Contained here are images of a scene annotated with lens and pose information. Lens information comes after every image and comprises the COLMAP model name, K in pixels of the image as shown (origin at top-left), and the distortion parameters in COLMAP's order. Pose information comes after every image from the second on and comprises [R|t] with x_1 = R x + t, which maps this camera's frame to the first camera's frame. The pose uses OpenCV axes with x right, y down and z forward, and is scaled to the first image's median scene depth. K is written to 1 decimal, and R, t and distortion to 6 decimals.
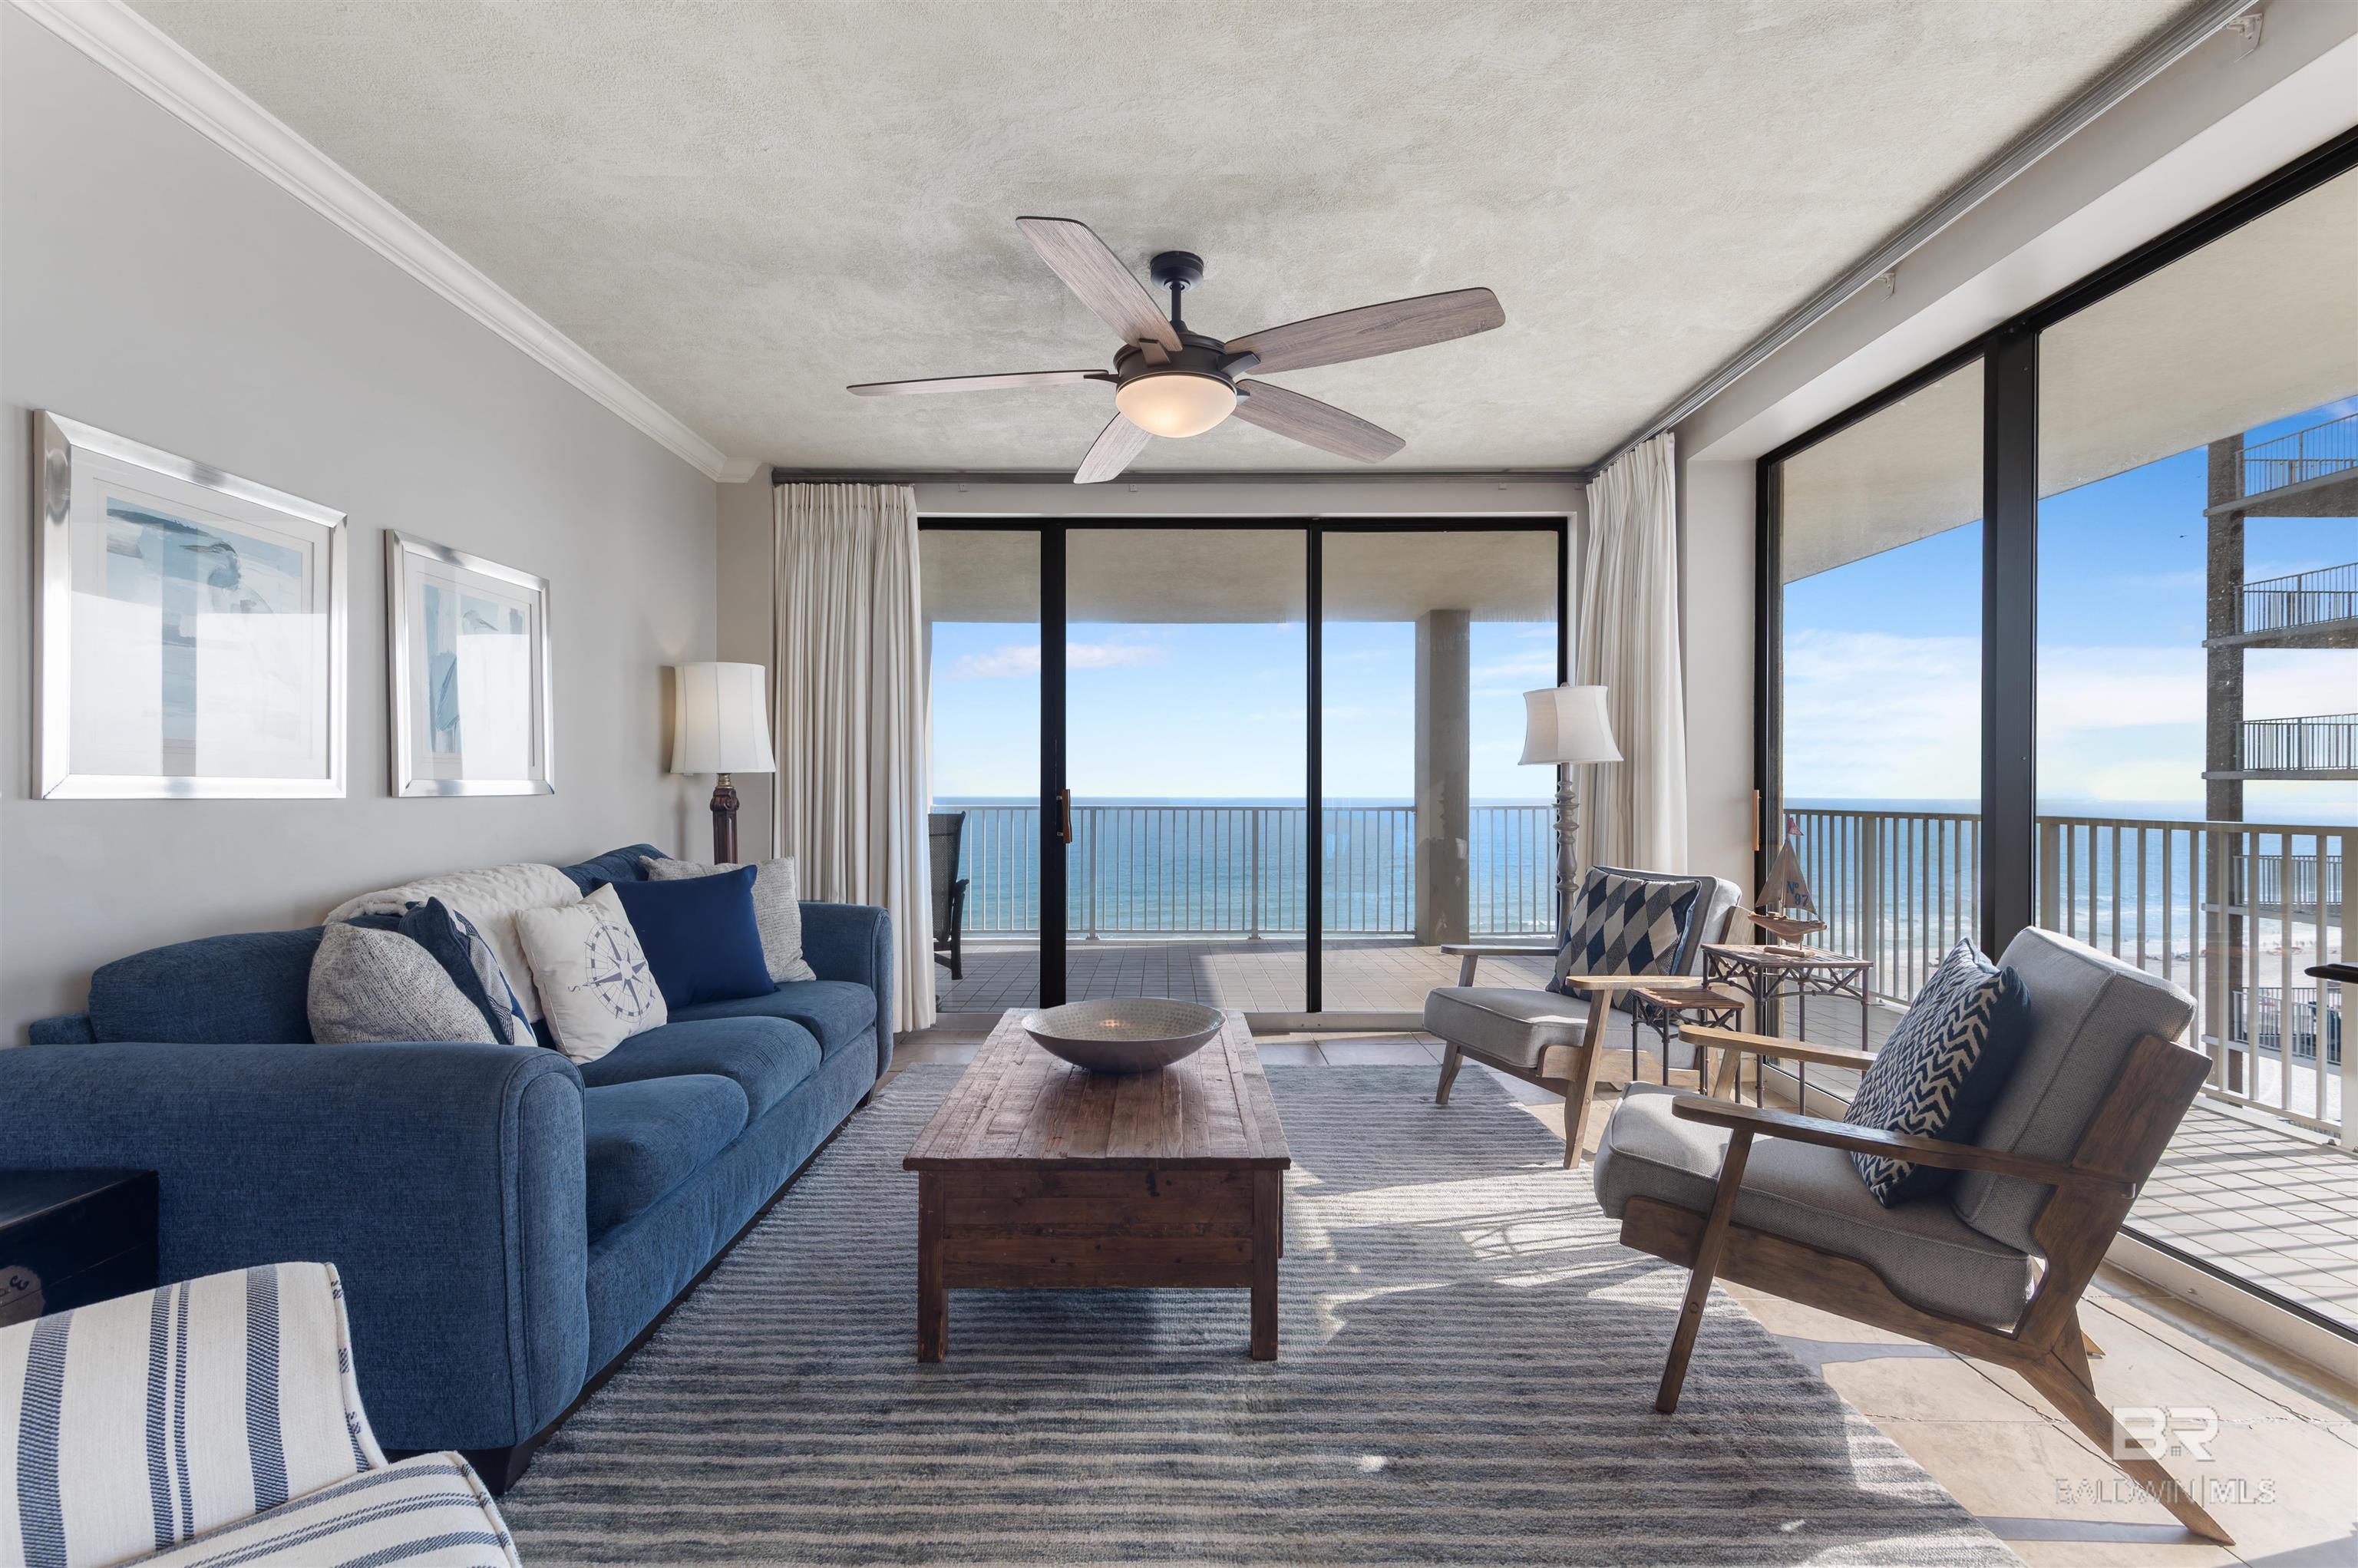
lens RADIAL K [[1066.1, 0, 1179.4], [0, 1066.1, 791.9], [0, 0, 1]] dist [0.021310, -0.008545]
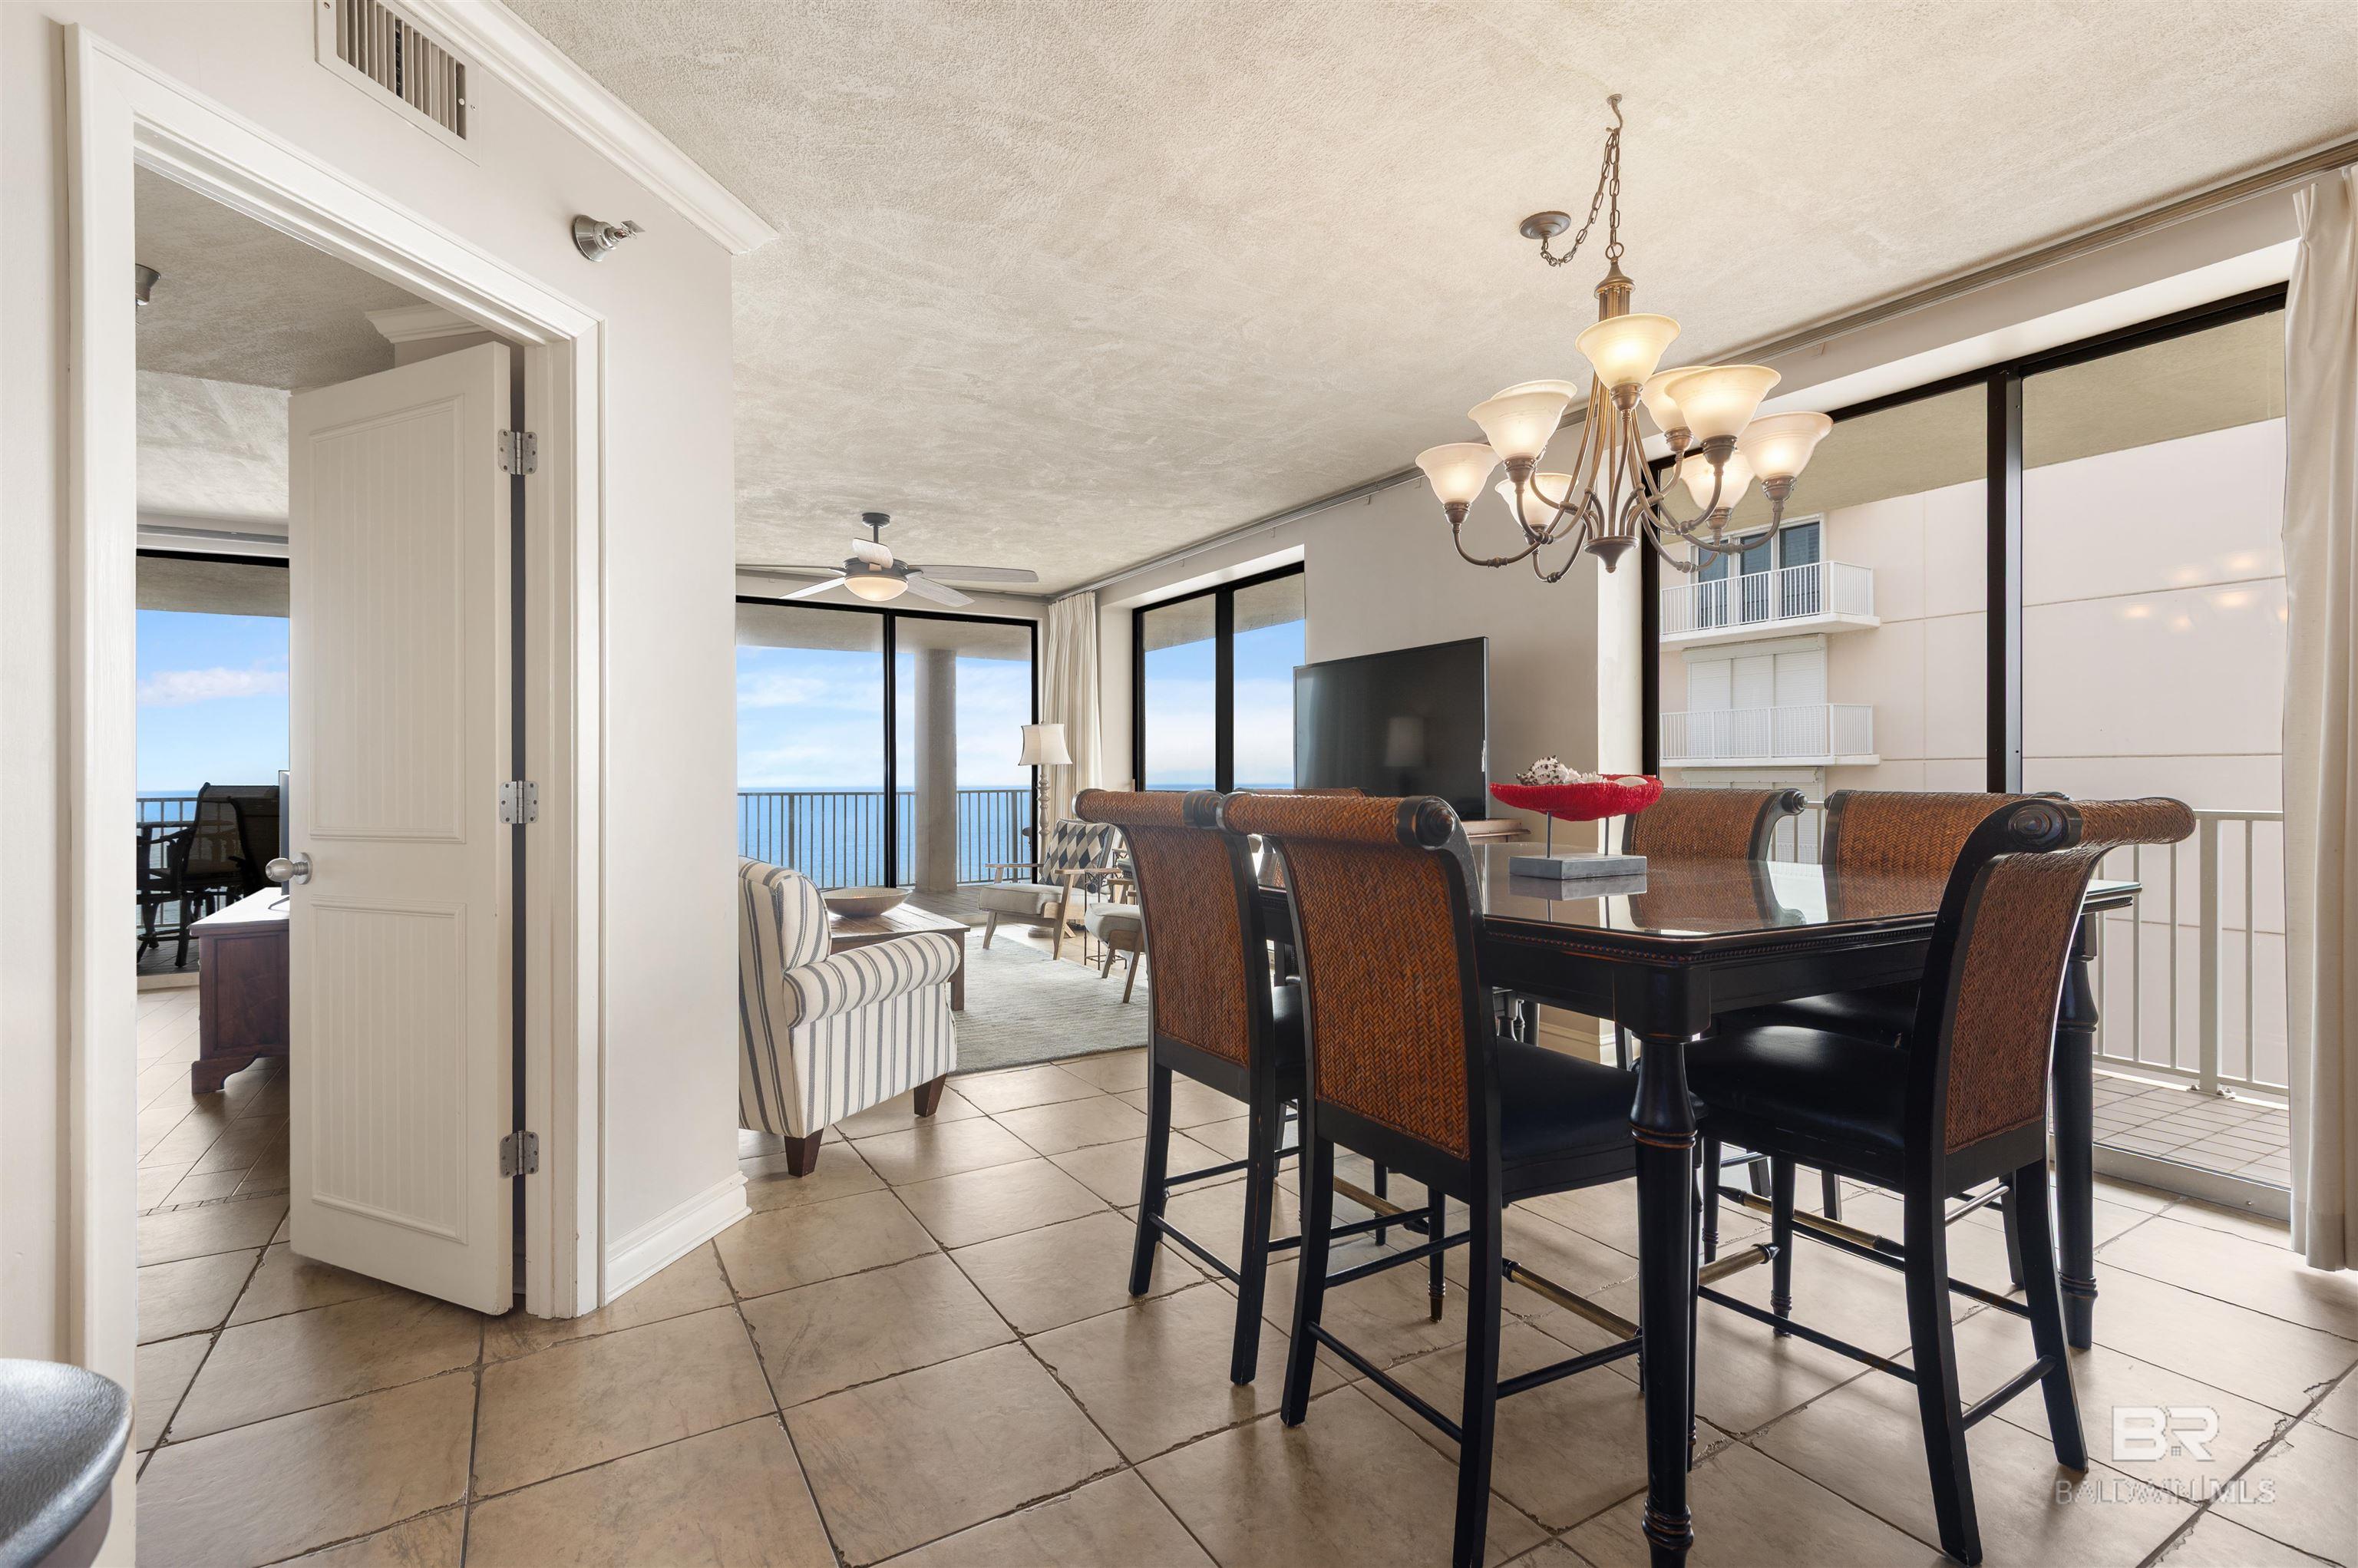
lens RADIAL K [[1066.1, 0, 1177.3], [0, 1066.1, 780.2], [0, 0, 1]] dist [0.021310, -0.008545]
pose [[0.861639, -0.004002, 0.507506, -0.472994], [0.004449, 0.999990, 0.000333, -0.000221], [-0.507503, 0.001970, 0.861648, -0.887173]]
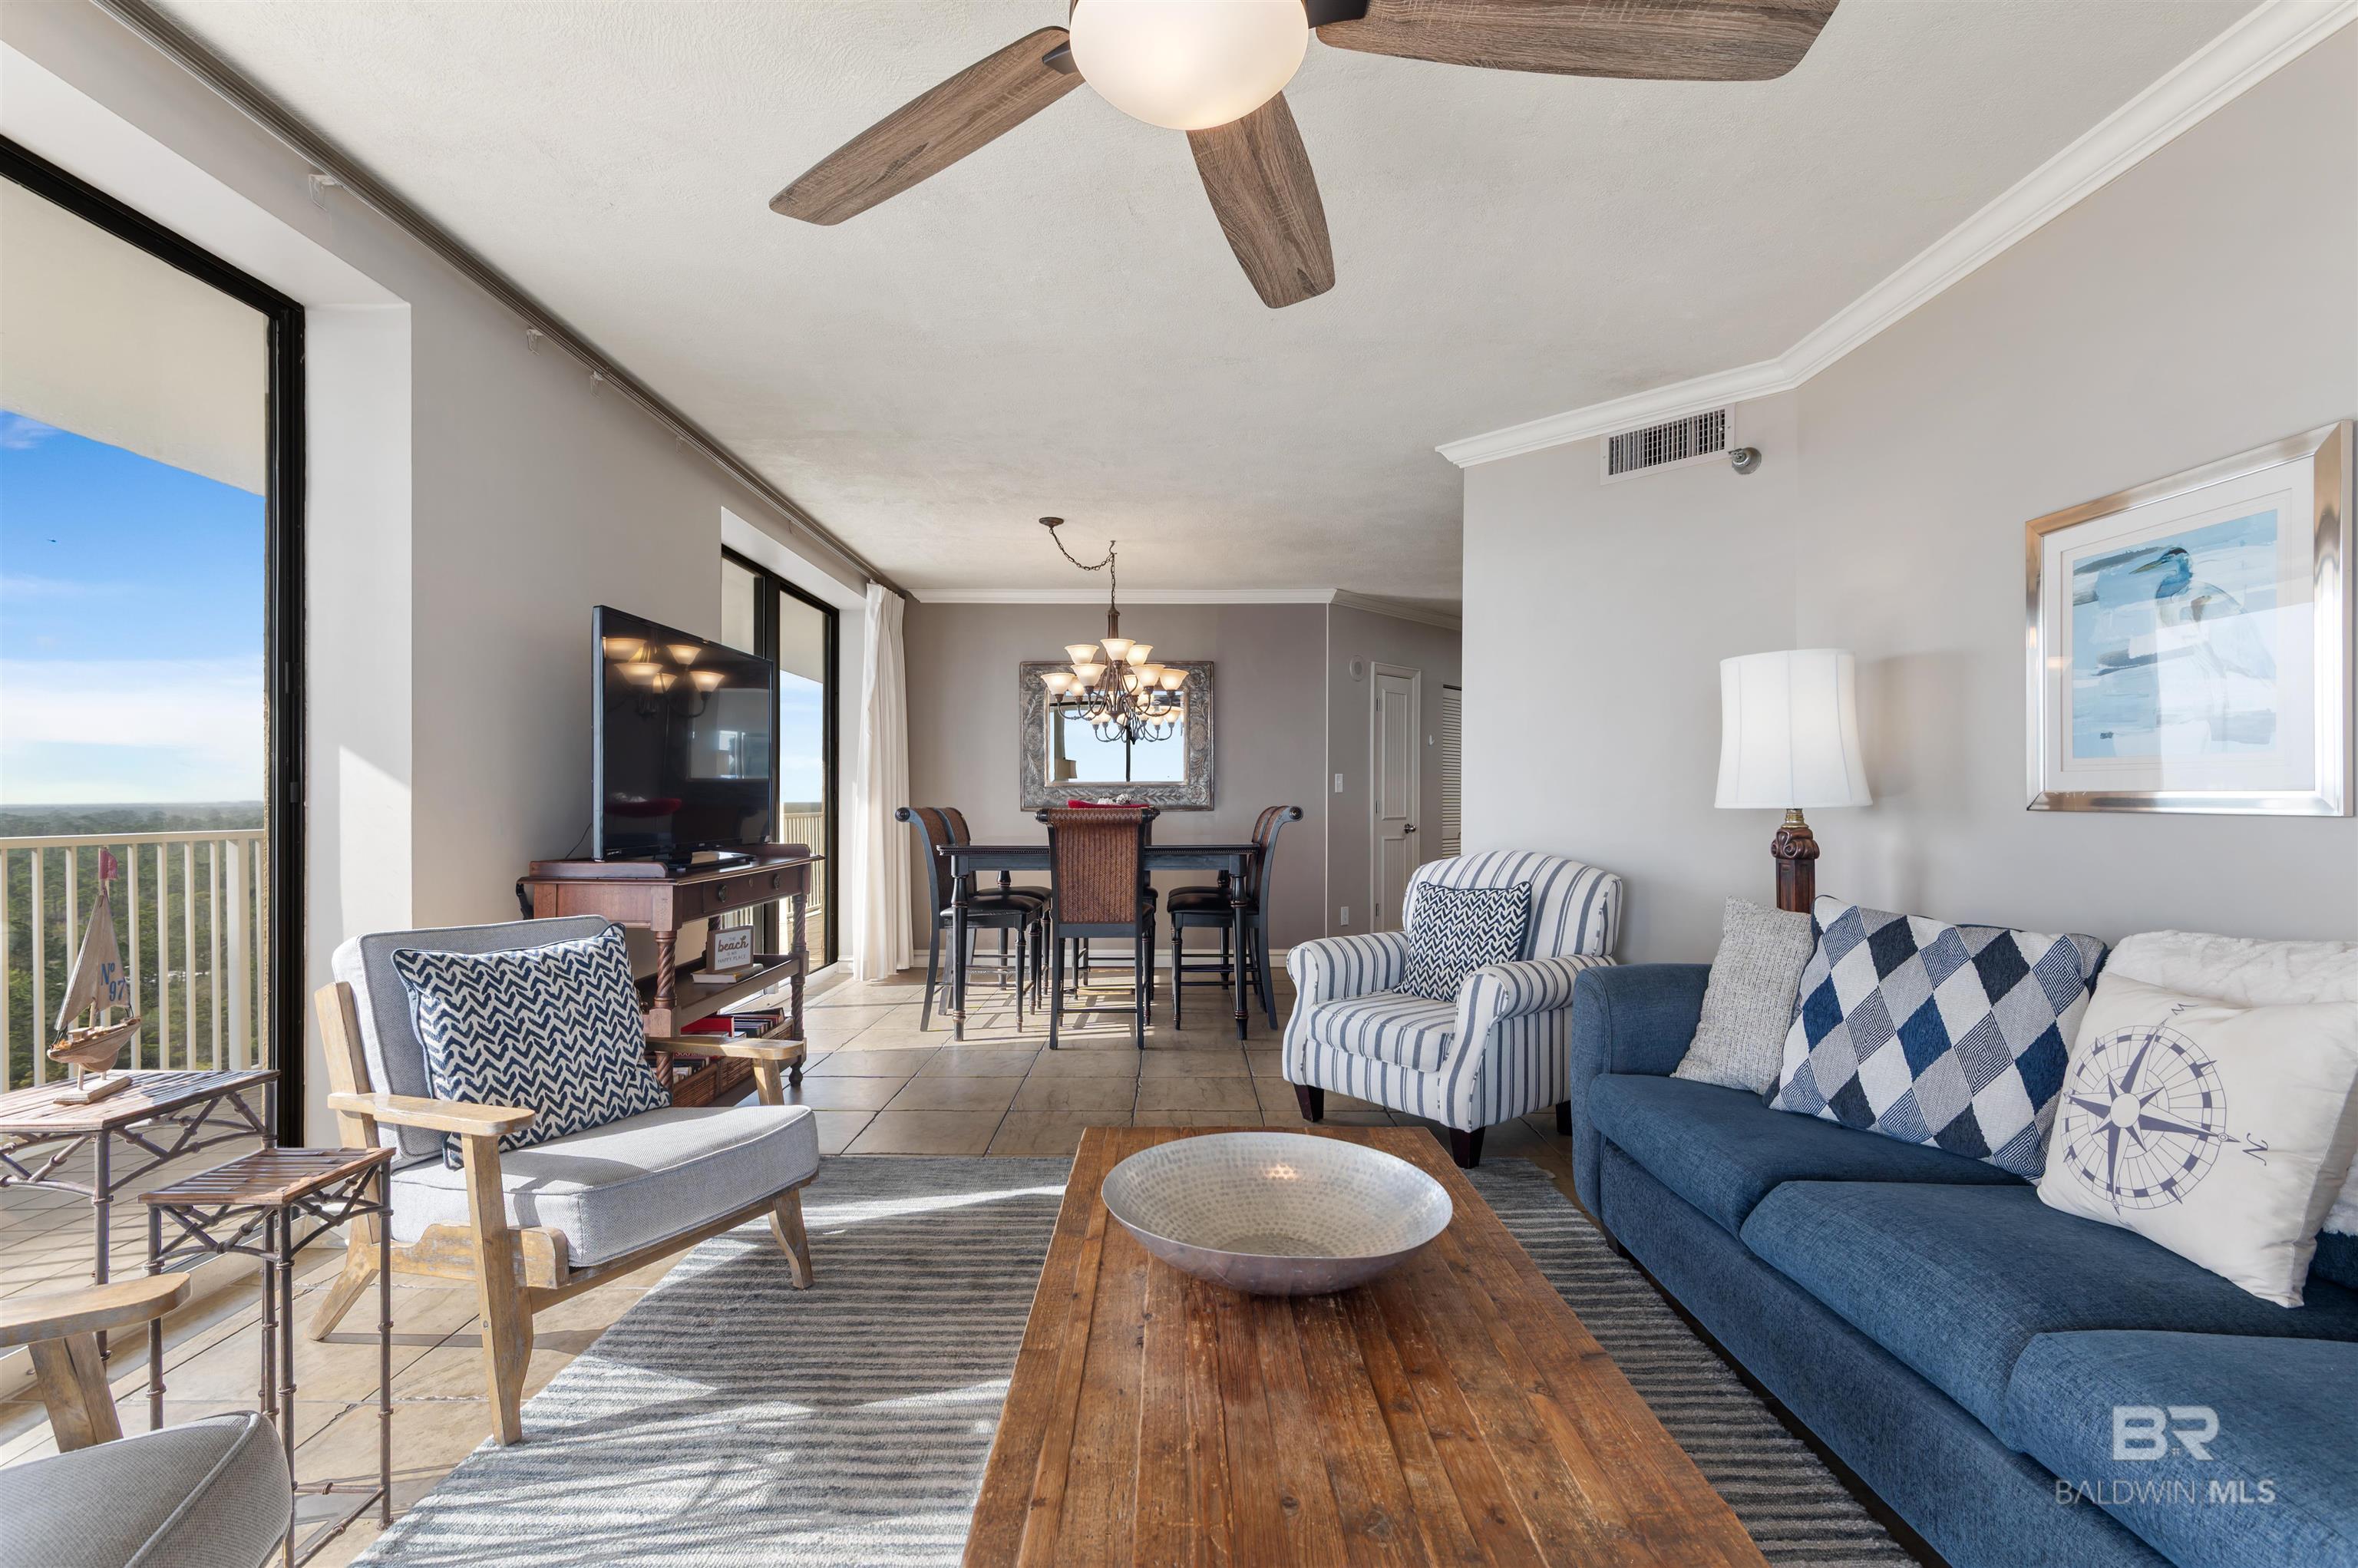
lens RADIAL K [[1066.1, 0, 1174.2], [0, 1066.1, 795.9], [0, 0, 1]] dist [0.021310, -0.008545]
pose [[-0.999806, -0.000793, 0.019664, -0.005741], [-0.000873, 0.999991, -0.004074, -0.003054], [-0.019661, -0.004090, -0.999798, 1.361964]]
